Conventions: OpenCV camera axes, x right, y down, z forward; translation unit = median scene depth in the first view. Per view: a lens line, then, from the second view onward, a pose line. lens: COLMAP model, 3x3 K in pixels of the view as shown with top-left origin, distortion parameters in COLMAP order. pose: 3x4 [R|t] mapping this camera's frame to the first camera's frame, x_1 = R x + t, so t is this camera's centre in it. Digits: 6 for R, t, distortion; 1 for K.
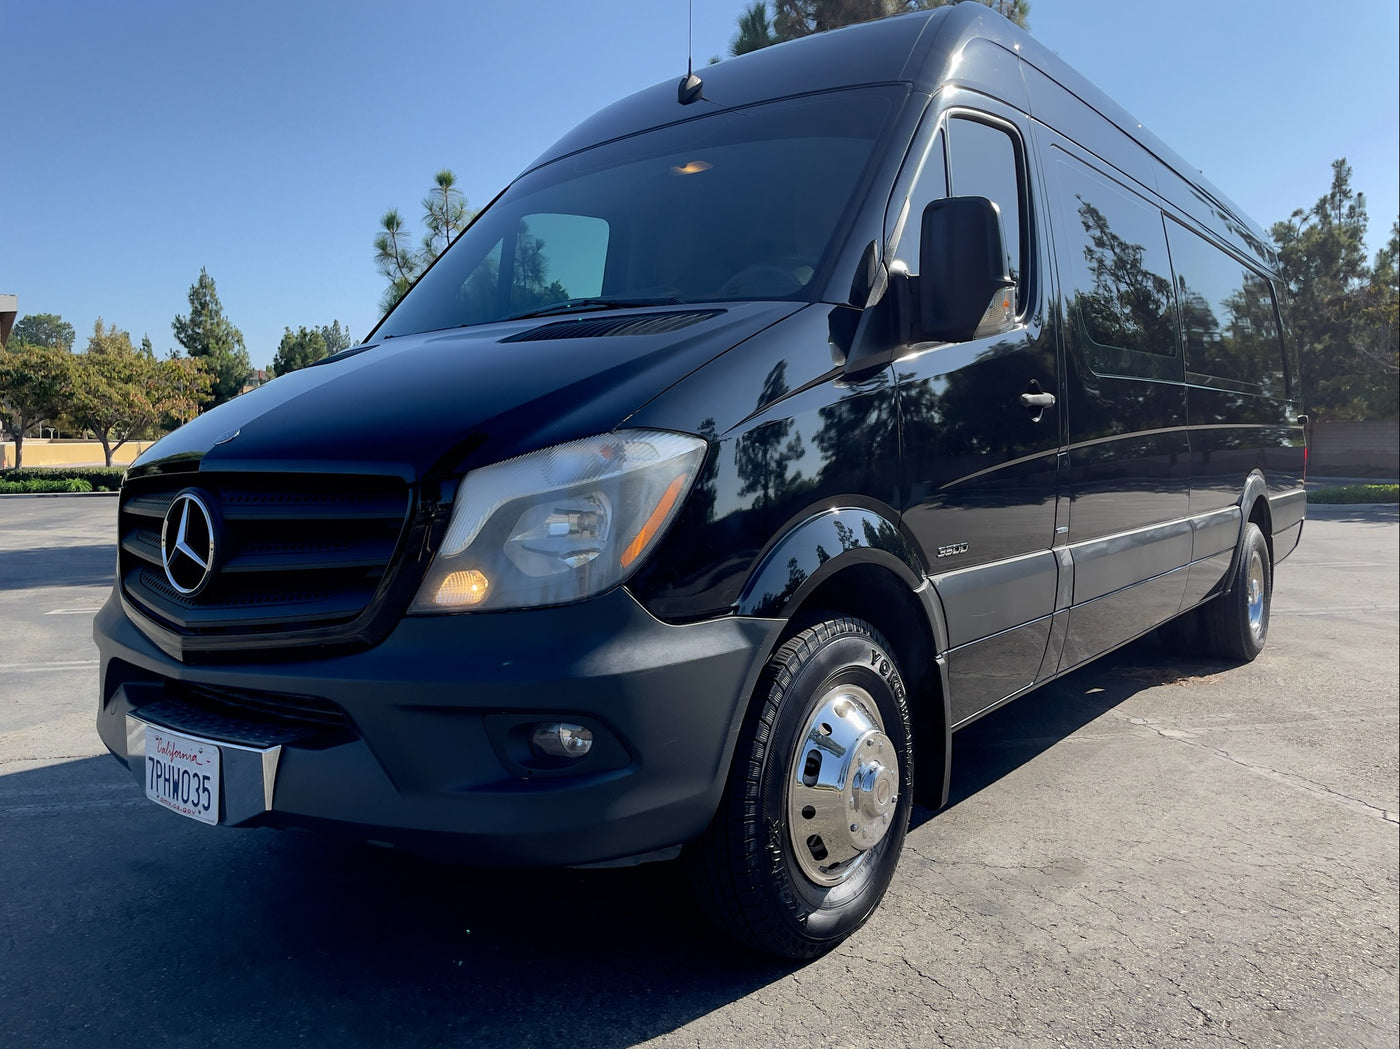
lens RADIAL K [[1055.9, 0, 700.1], [0, 1055.9, 515.2], [0, 0, 1]] dist [0.063945, -0.081761]
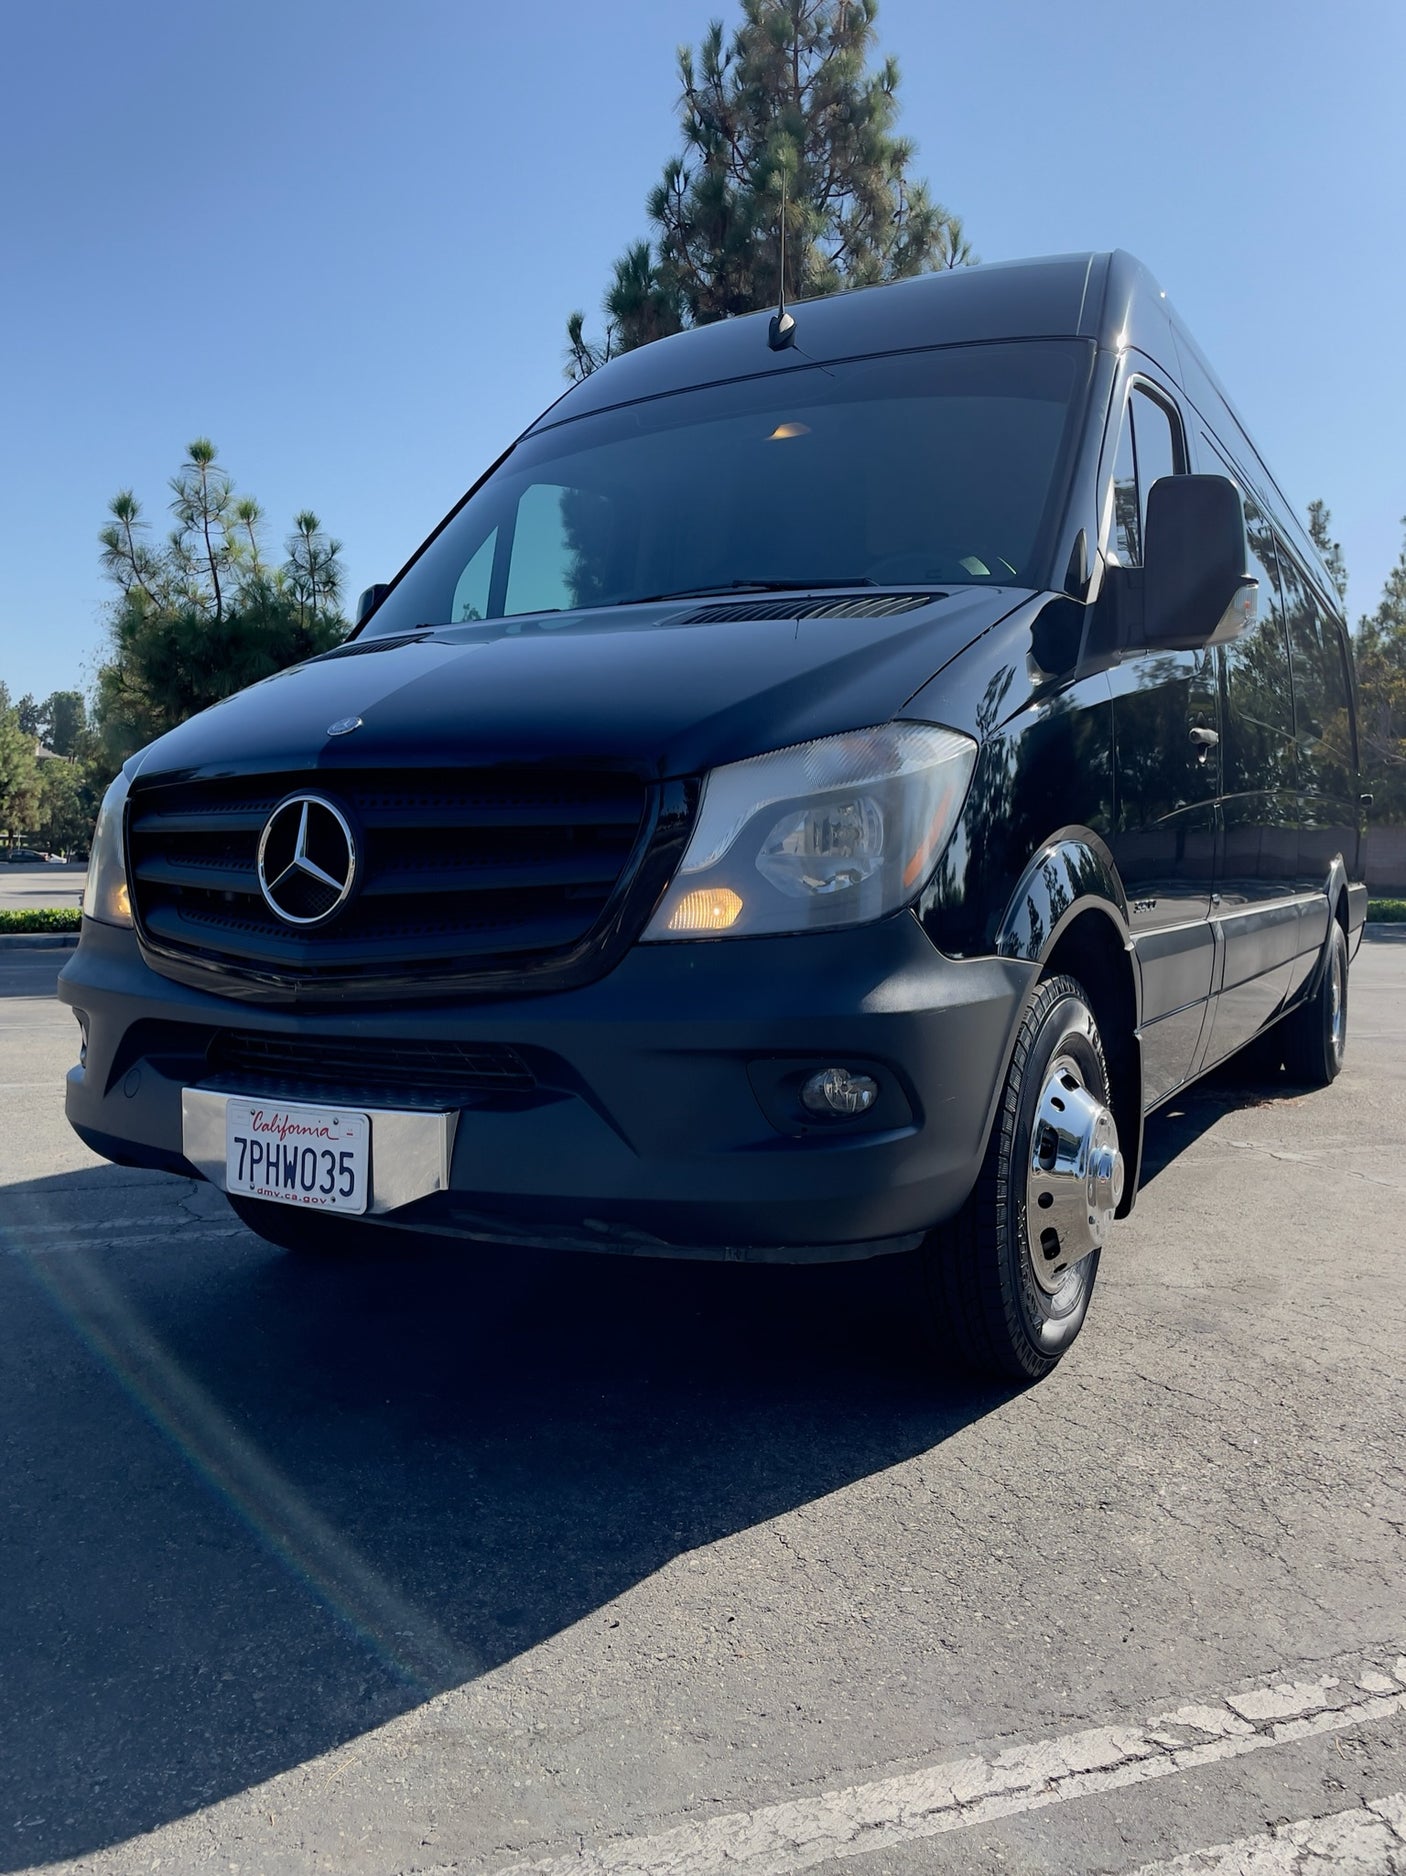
lens RADIAL K [[1414.9, 0, 705.9], [0, 1414.9, 949.6], [0, 0, 1]] dist [0.063945, -0.081761]
pose [[0.989072, 0.010355, 0.147070, -0.152574], [-0.011472, 0.999911, 0.006743, 0.036392], [-0.146988, -0.008356, 0.989103, -0.030605]]
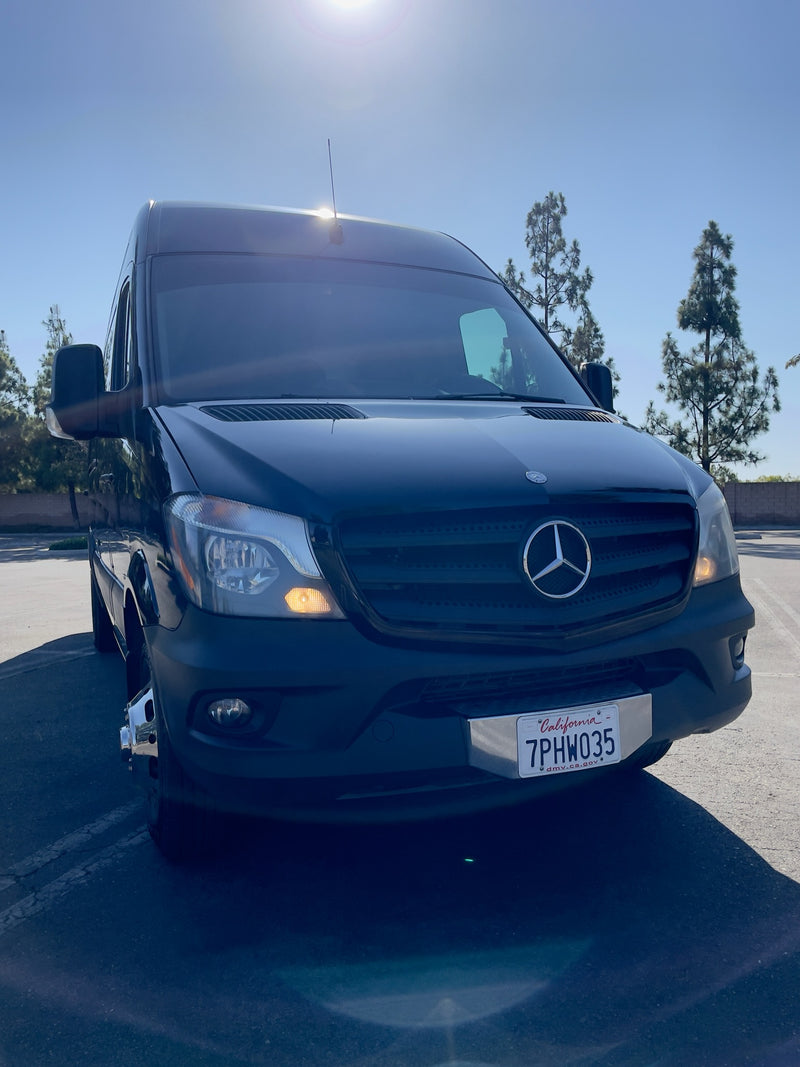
lens RADIAL K [[804.8, 0, 399.0], [0, 804.8, 532.0], [0, 0, 1]] dist [0.063945, -0.081761]
pose [[0.501387, -0.028477, 0.864755, -0.629453], [0.062209, 0.998058, -0.003202, -0.007125], [-0.862984, 0.055401, 0.502184, 0.299988]]
